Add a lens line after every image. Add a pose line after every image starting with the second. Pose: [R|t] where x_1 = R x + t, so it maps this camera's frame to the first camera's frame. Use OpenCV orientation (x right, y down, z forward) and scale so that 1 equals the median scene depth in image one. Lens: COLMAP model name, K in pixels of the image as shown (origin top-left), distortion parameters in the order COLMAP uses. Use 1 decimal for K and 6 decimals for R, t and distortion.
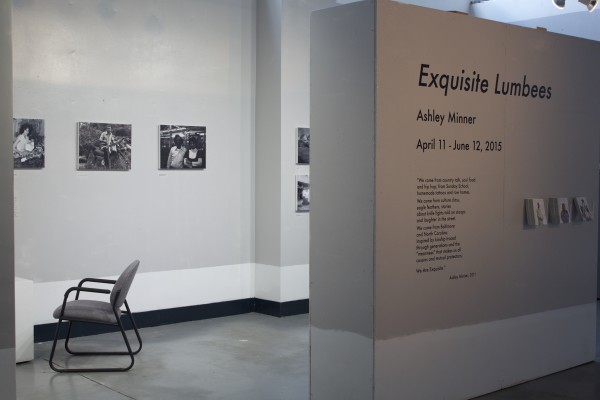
lens RADIAL K [[808.1, 0, 302.2], [0, 808.1, 198.6], [0, 0, 1]] dist [-0.046998, 0.000000]
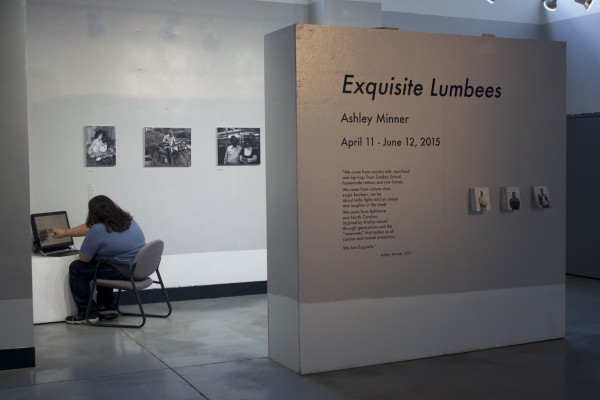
lens RADIAL K [[808.1, 0, 300.5], [0, 808.1, 202.8], [0, 0, 1]] dist [-0.046998, 0.000000]
pose [[0.964645, -0.000317, -0.263552, 0.338194], [0.003476, 0.999928, 0.011518, 0.007346], [0.263529, -0.012027, 0.964576, -0.146789]]
